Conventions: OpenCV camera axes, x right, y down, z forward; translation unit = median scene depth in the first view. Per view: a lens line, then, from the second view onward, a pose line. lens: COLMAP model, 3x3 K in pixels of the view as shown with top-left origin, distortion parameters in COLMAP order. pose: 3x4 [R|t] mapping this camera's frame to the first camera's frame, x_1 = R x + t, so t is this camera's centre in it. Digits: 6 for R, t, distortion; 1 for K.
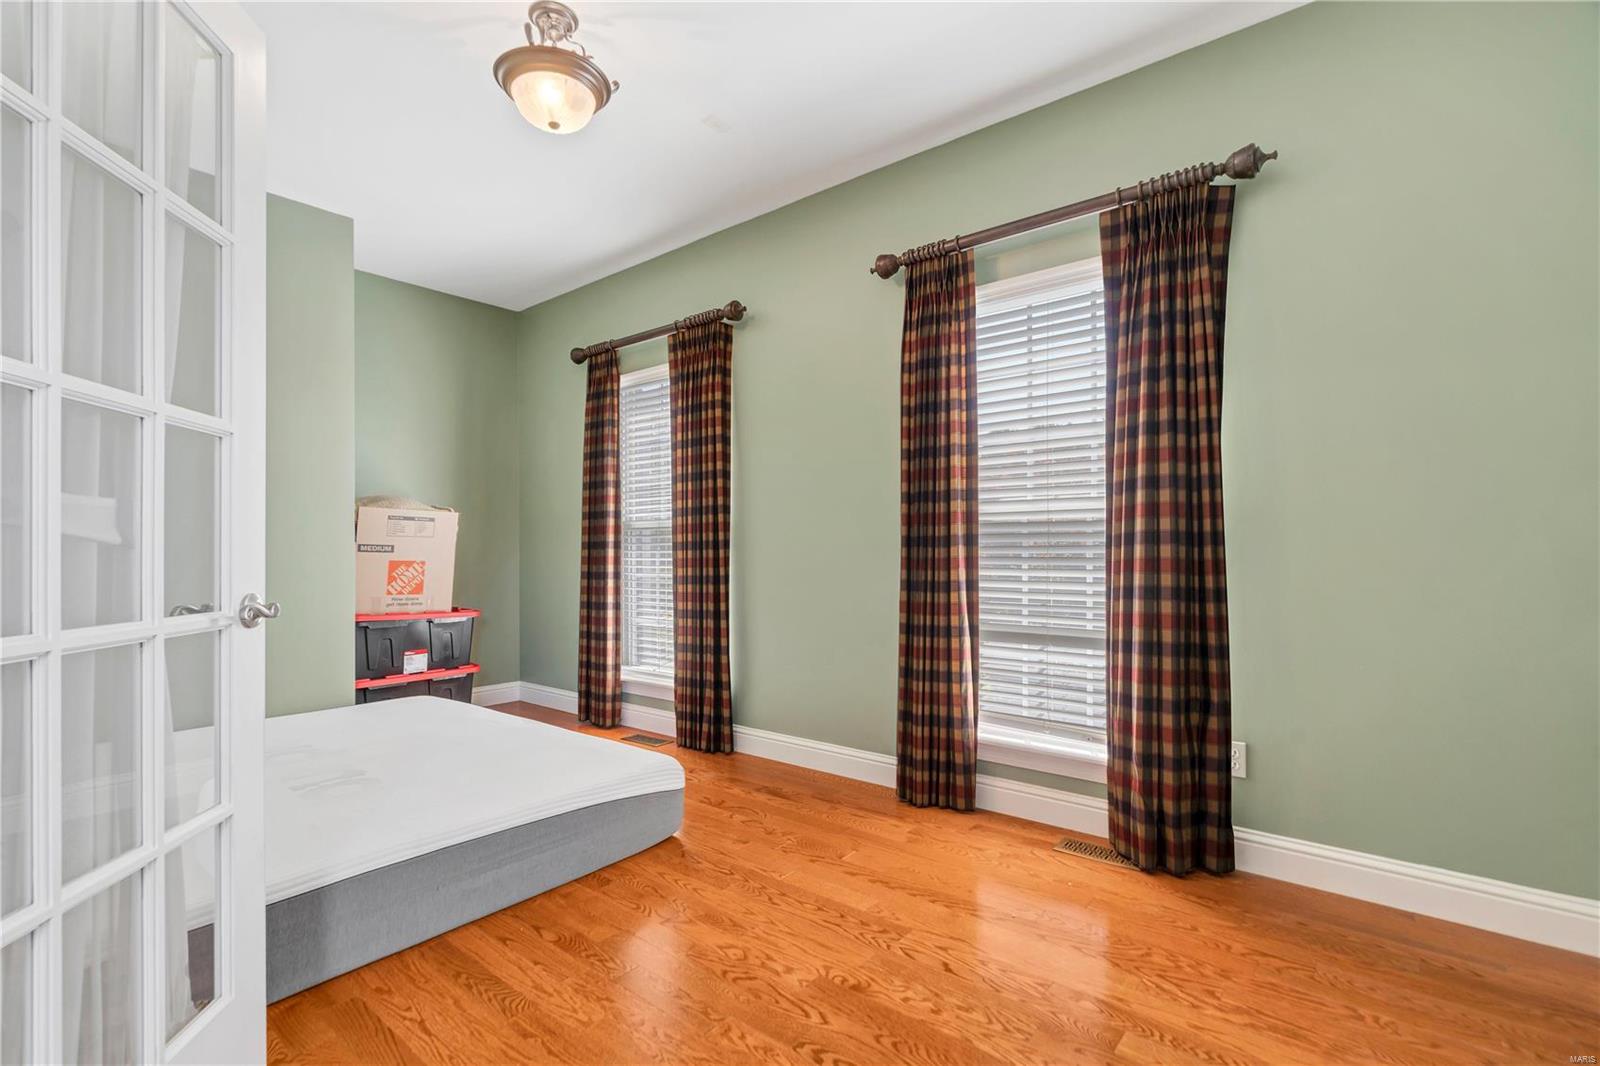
lens RADIAL K [[736.9, 0, 800.0], [0, 736.9, 552.4], [0, 0, 1]] dist [-0.000290, 0.000107]
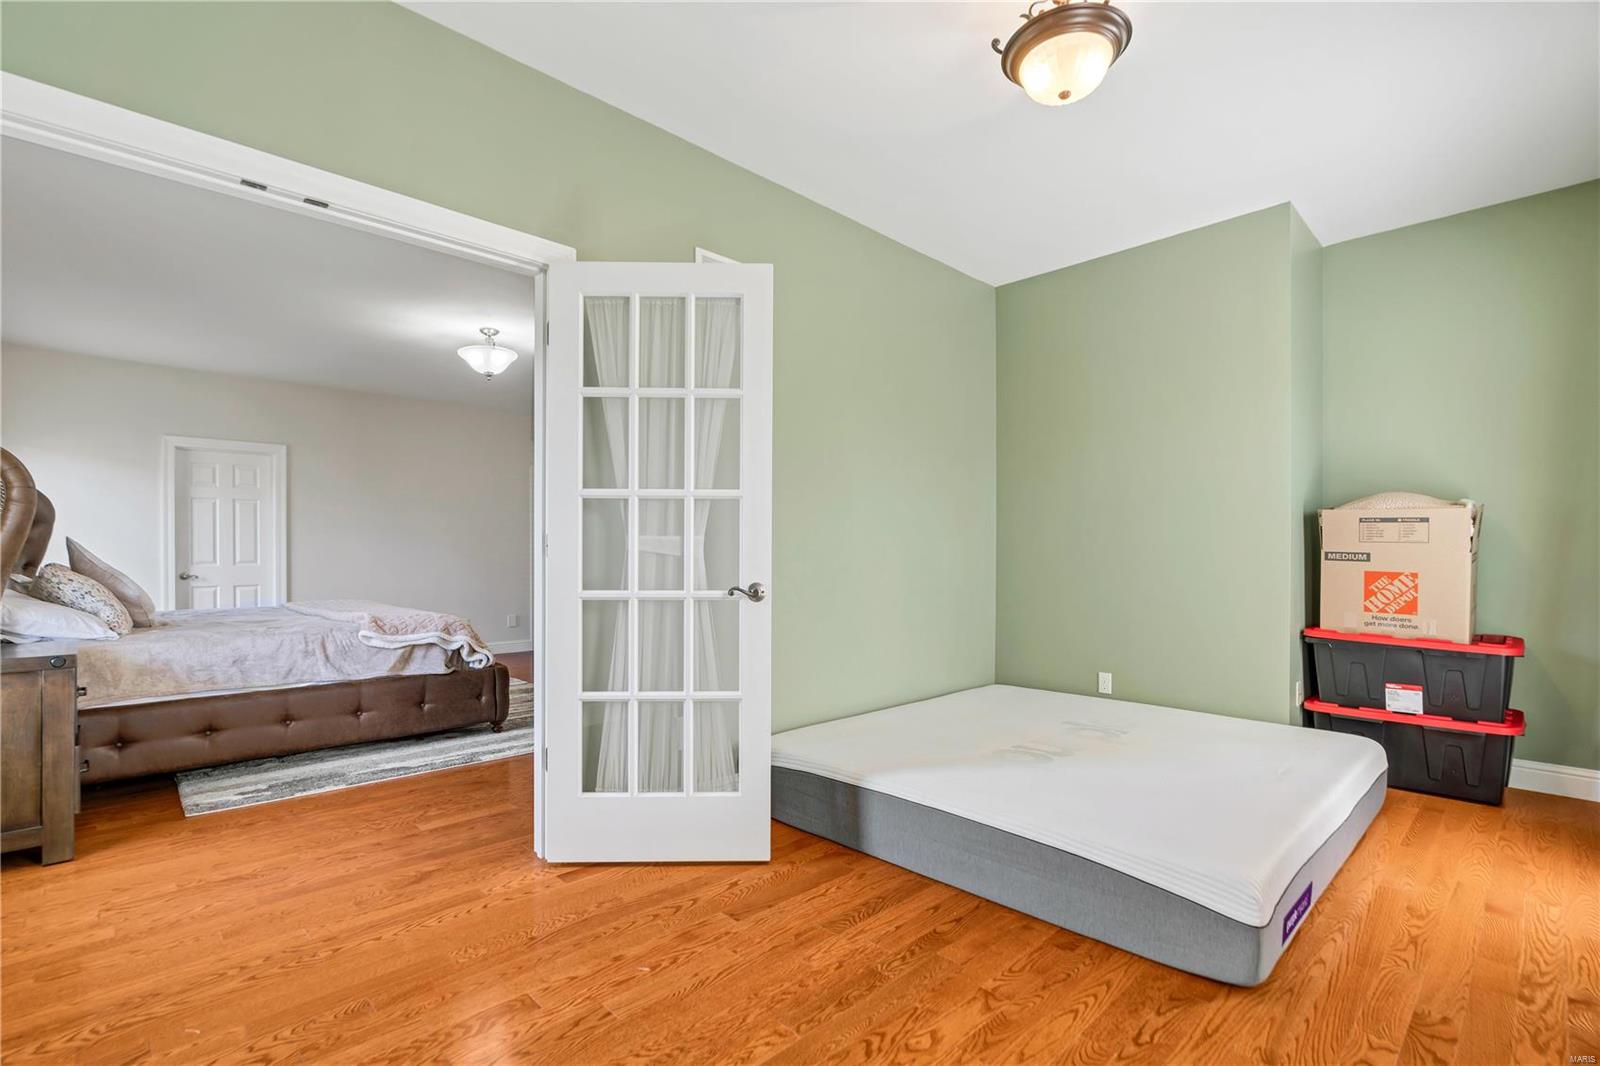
lens RADIAL K [[736.9, 0, 800.0], [0, 736.9, 552.4], [0, 0, 1]] dist [-0.000290, 0.000107]
pose [[-0.118300, -0.000837, -0.992978, 0.604550], [-0.005703, 0.999984, -0.000164, -0.010941], [0.992962, 0.005644, -0.118303, 0.760982]]
